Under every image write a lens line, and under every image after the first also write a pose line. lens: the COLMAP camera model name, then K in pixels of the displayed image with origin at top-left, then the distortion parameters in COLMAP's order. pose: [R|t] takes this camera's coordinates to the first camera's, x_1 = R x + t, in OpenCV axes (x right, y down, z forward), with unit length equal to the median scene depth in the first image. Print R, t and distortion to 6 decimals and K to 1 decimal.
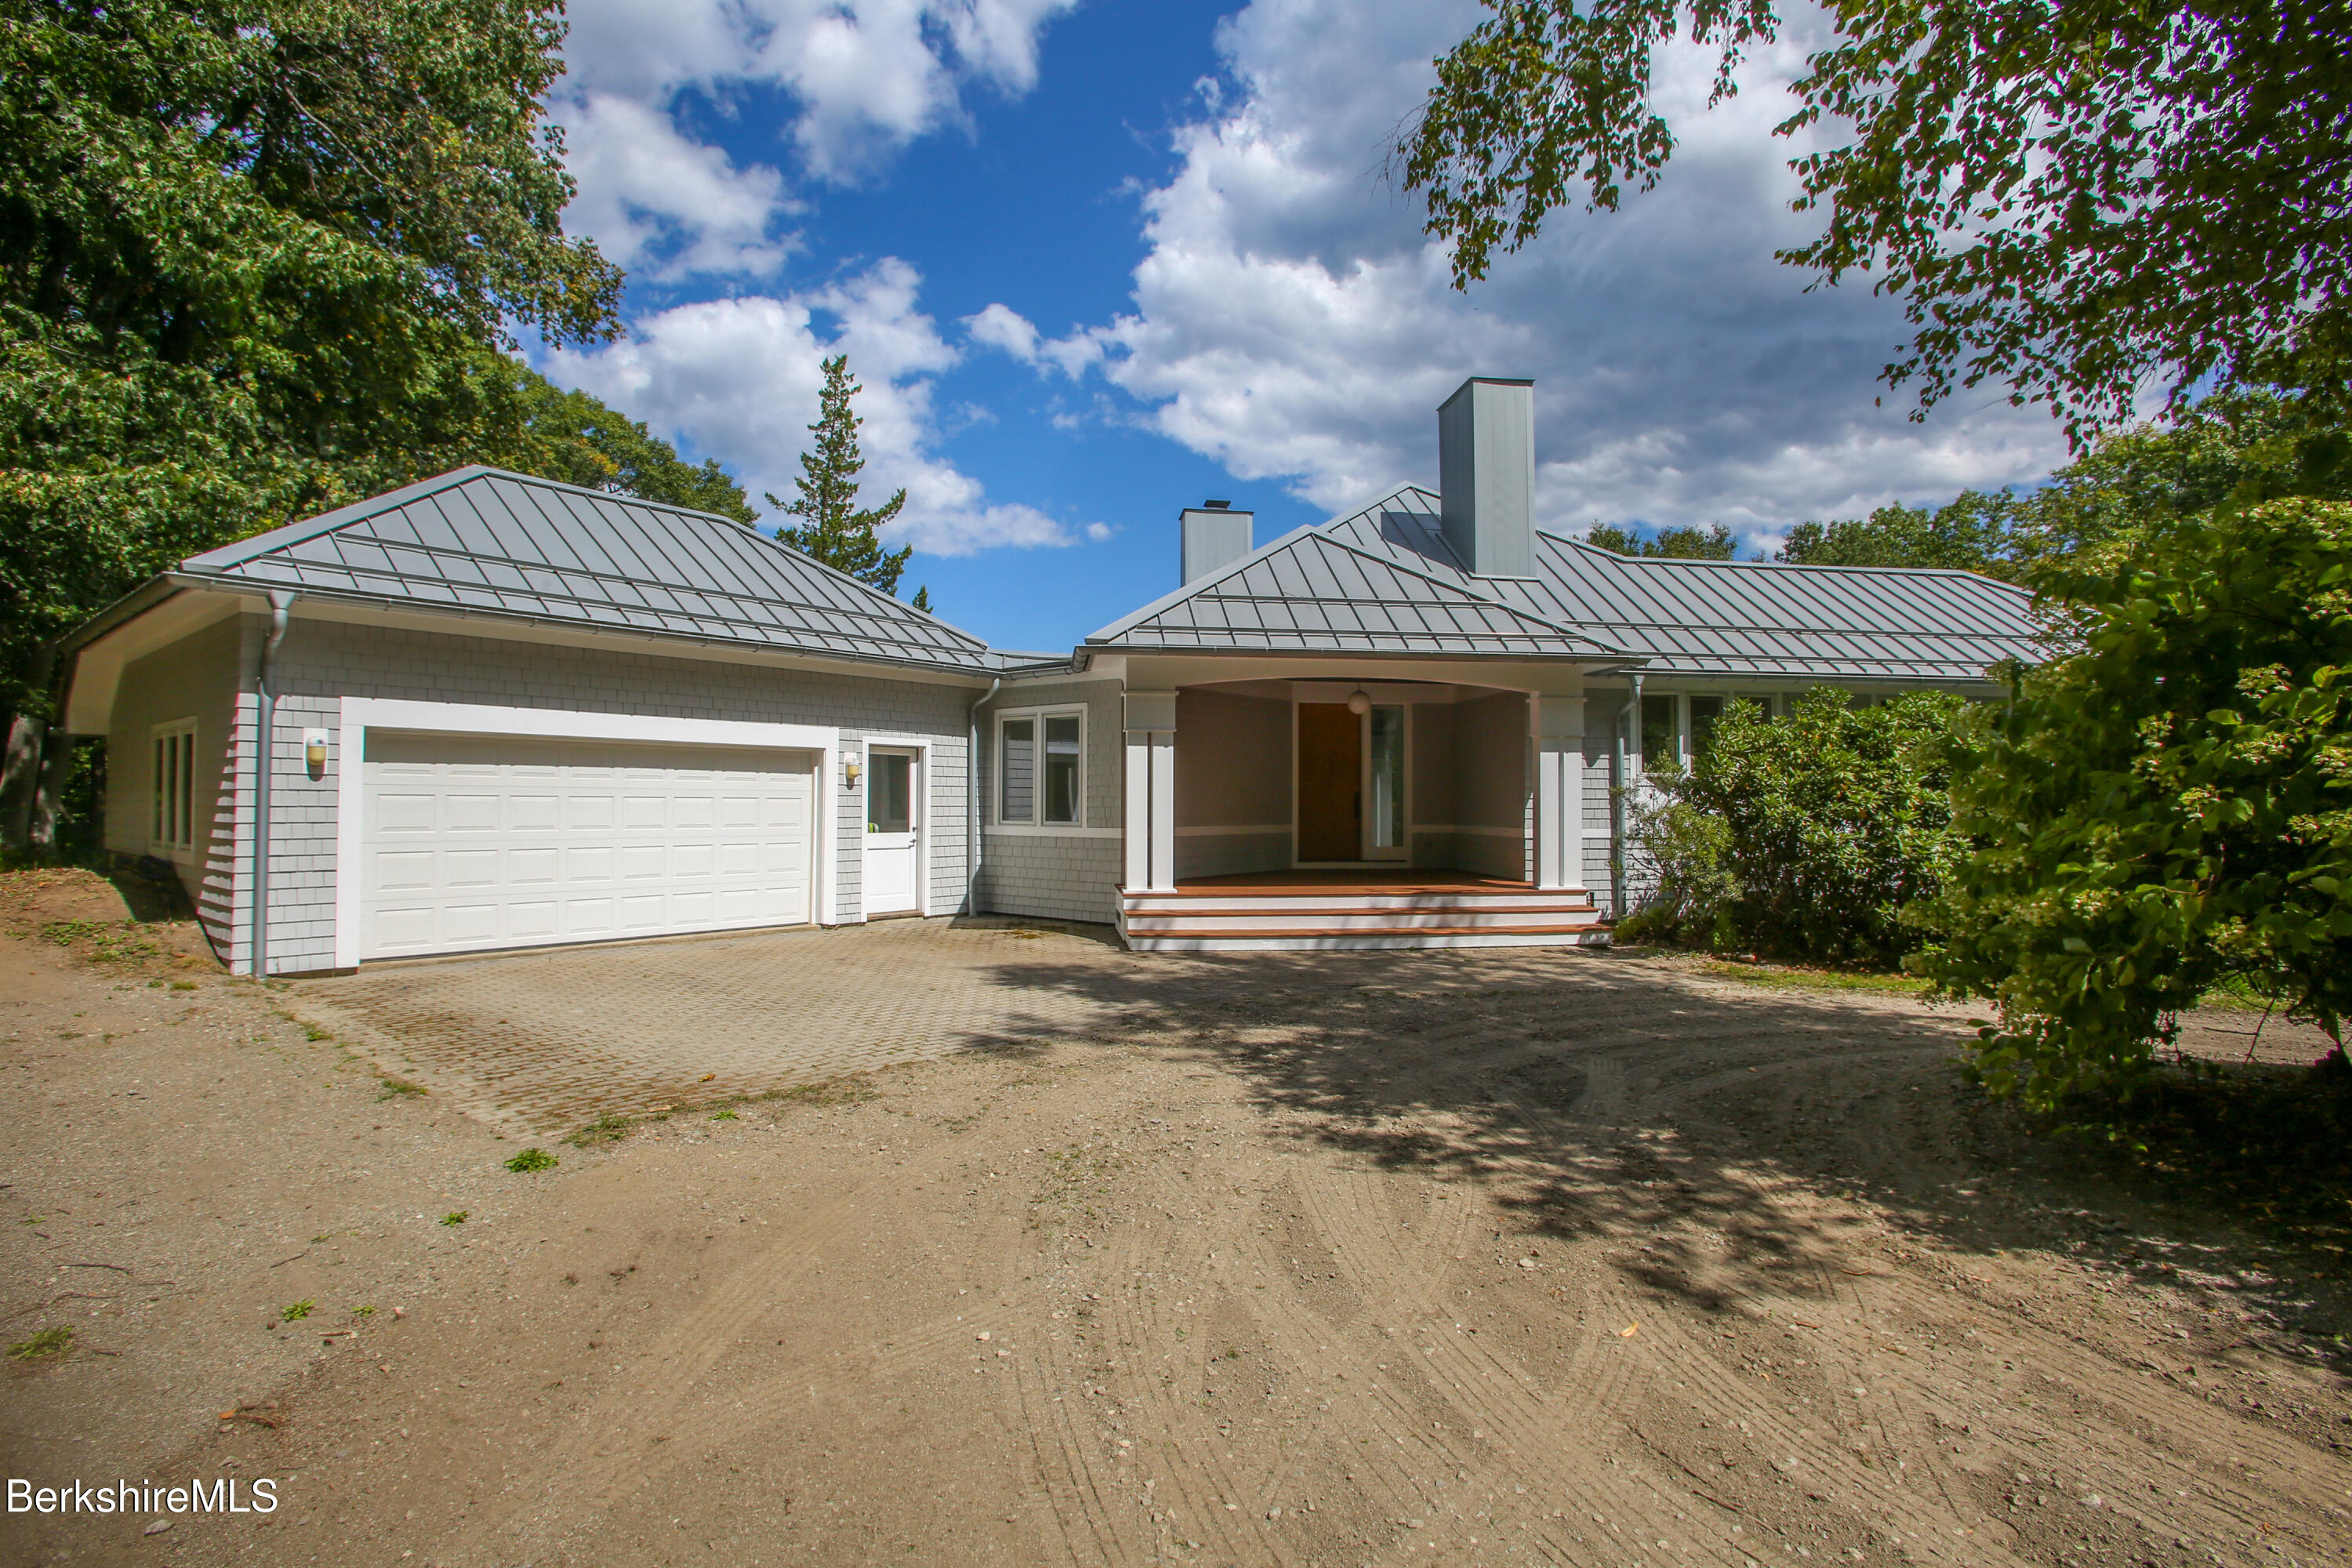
lens RADIAL K [[1167.2, 0, 1161.9], [0, 1167.2, 775.5], [0, 0, 1]] dist [-0.101621, 0.046985]
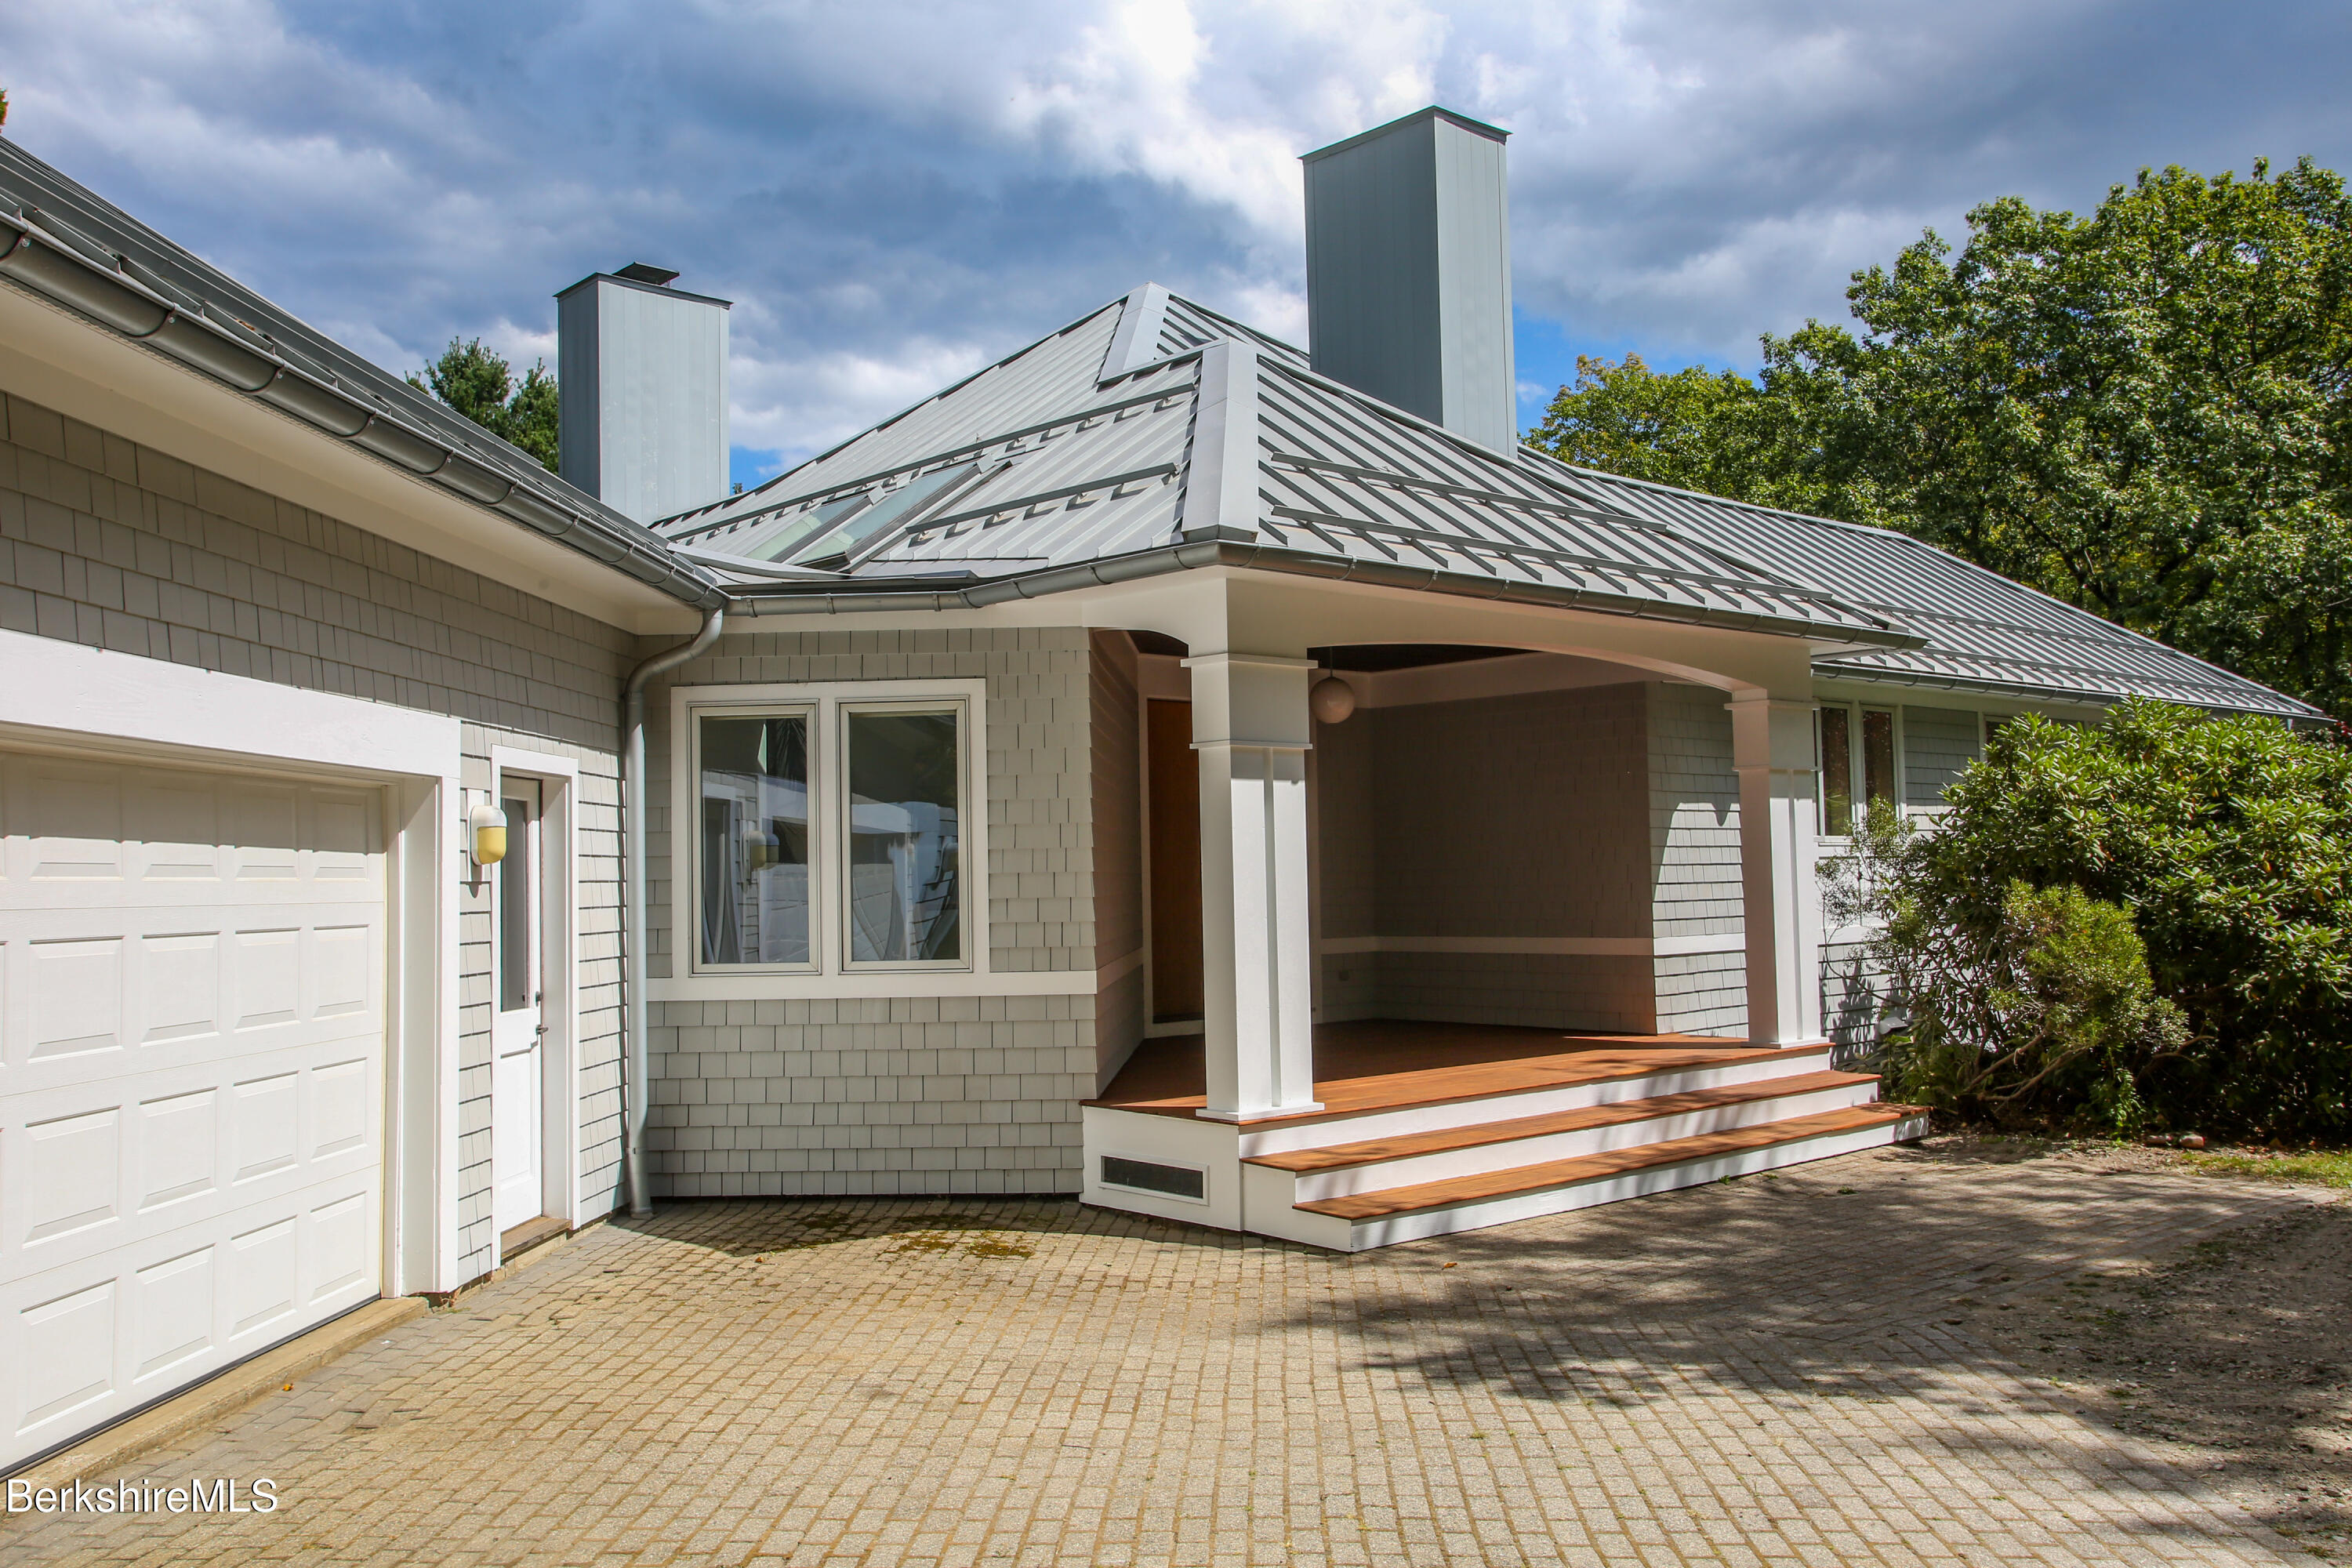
lens RADIAL K [[1970.6, 0, 1176.0], [0, 1970.6, 784.0], [0, 0, 1]] dist [0.001846, 0.000648]
pose [[0.793418, 0.013502, 0.608527, -0.460024], [0.004642, 0.999591, -0.028231, -0.003760], [-0.608659, 0.025224, 0.793031, 0.392248]]
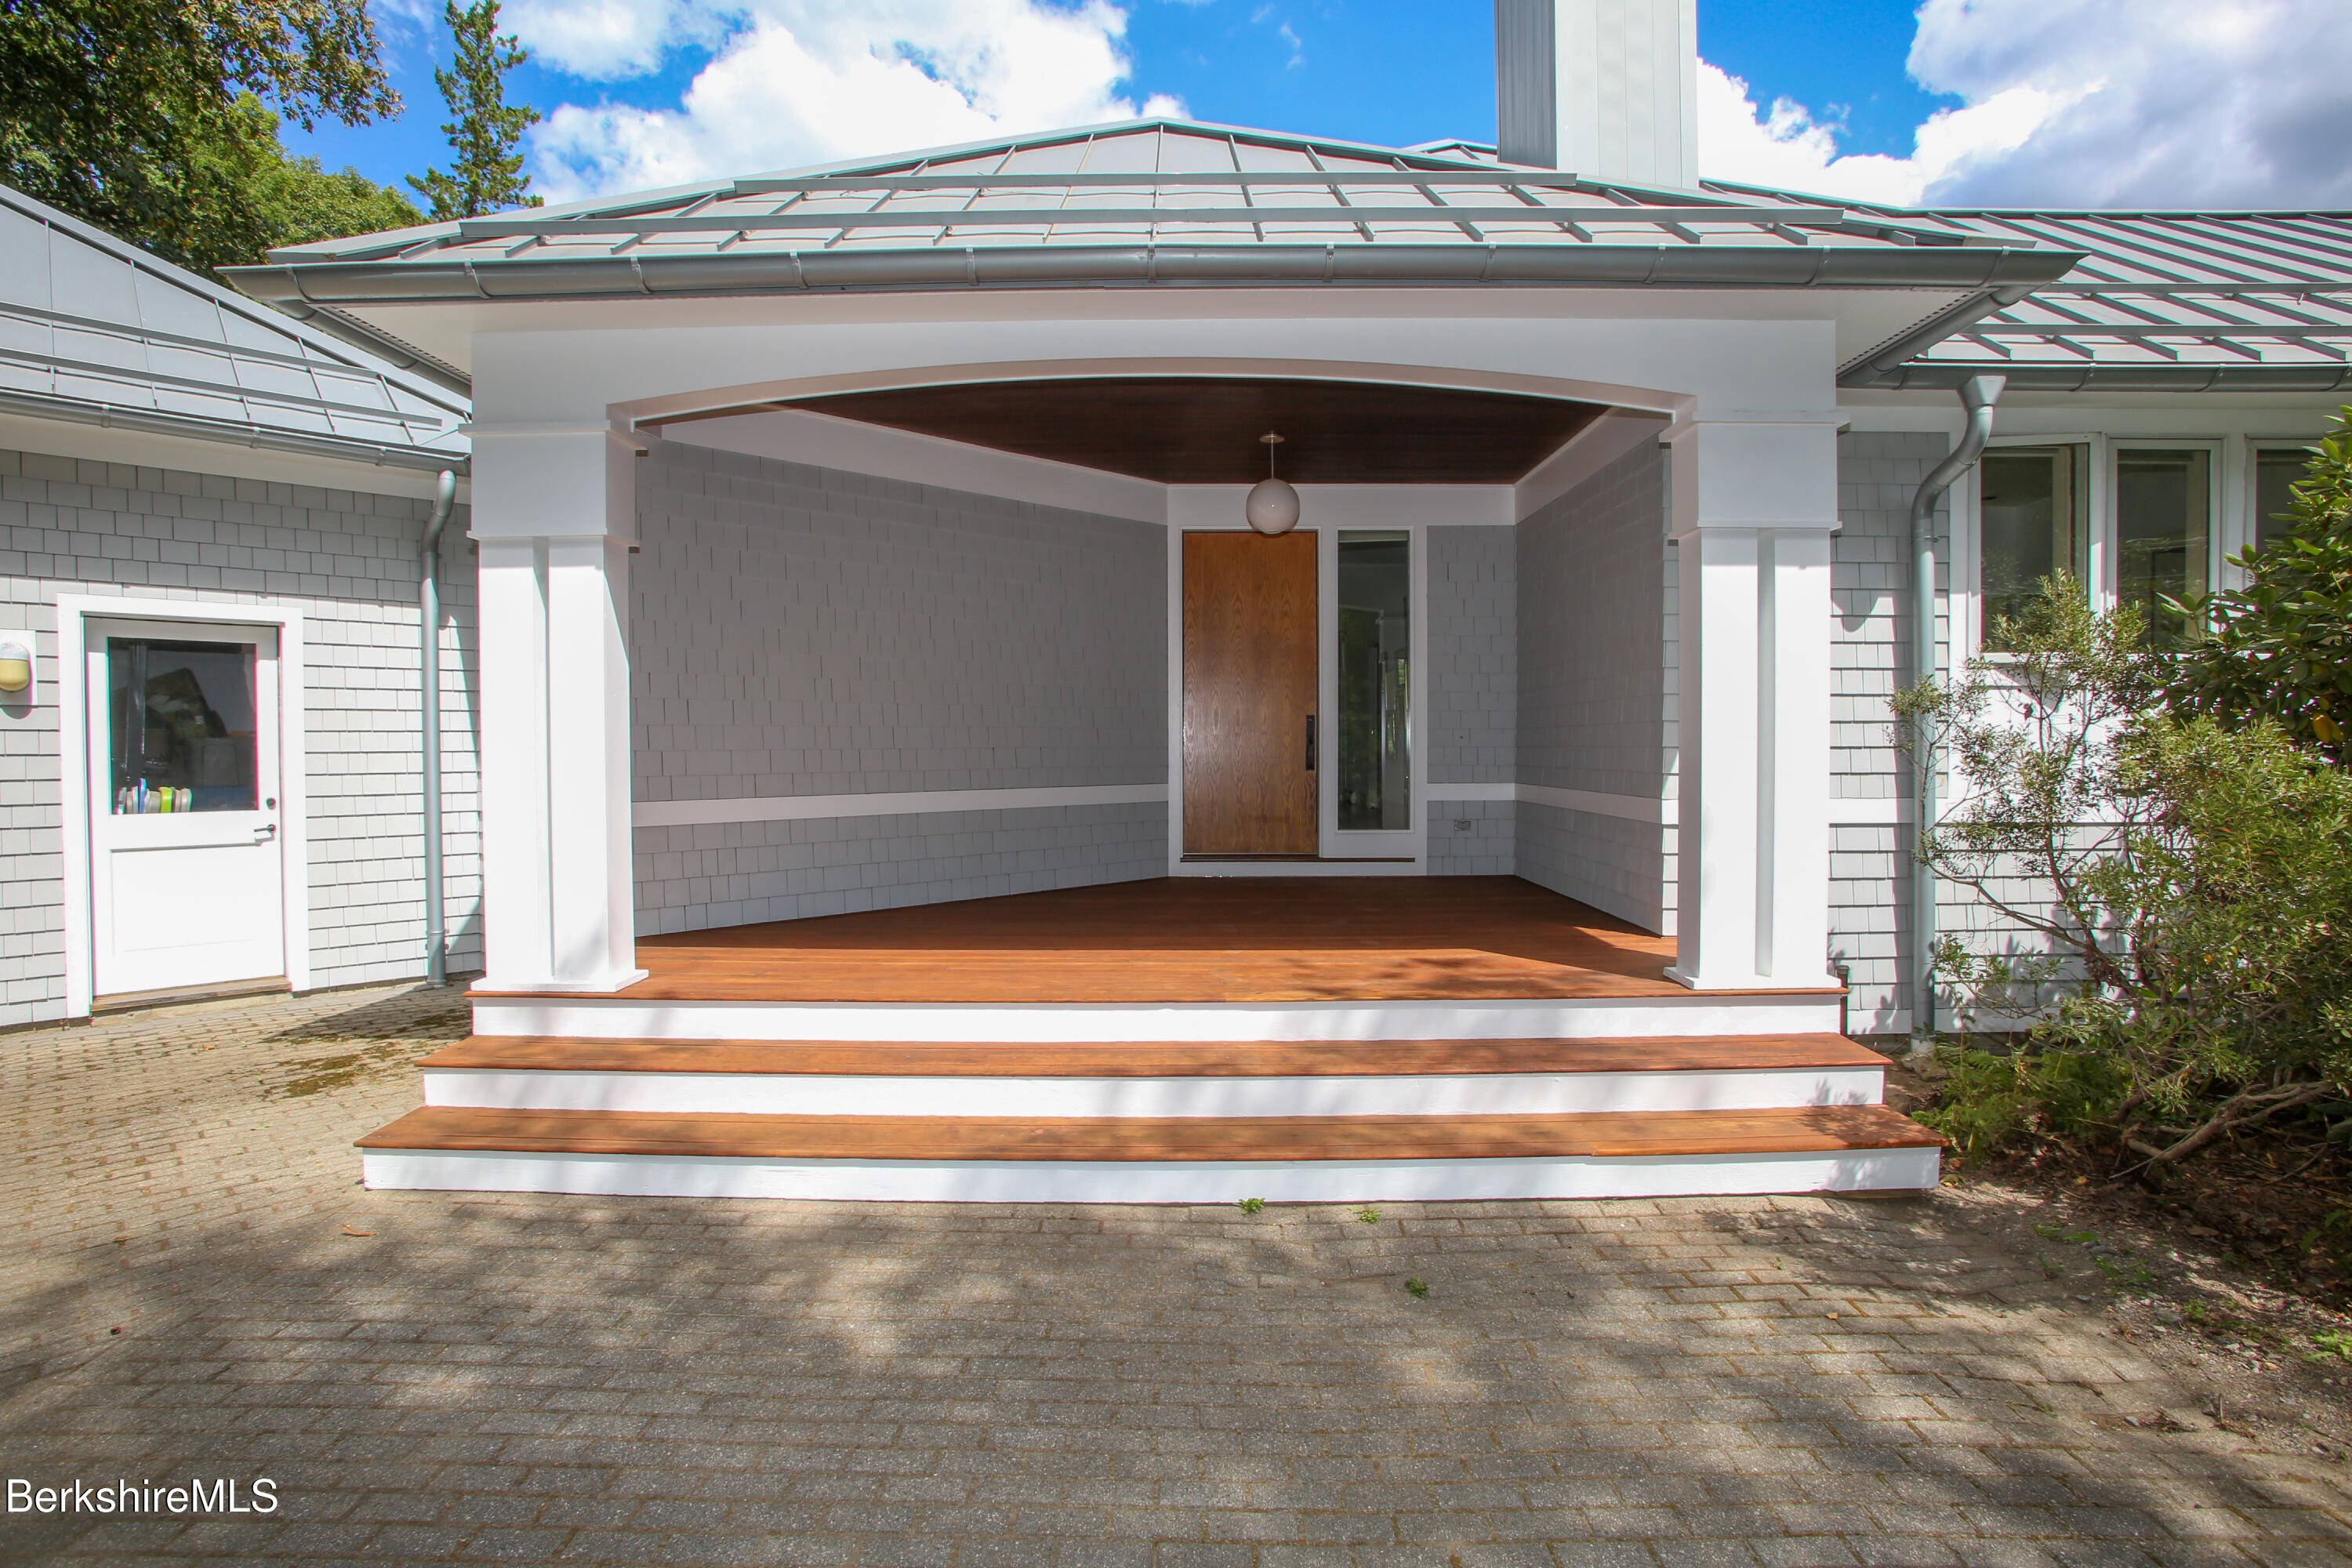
lens RADIAL K [[1167.2, 0, 1161.9], [0, 1167.2, 775.5], [0, 0, 1]] dist [-0.101621, 0.046985]
pose [[0.992821, -0.006379, -0.119442, 0.199603], [0.011173, 0.999157, 0.039512, 0.021876], [0.119090, -0.040563, 0.992055, 0.616981]]
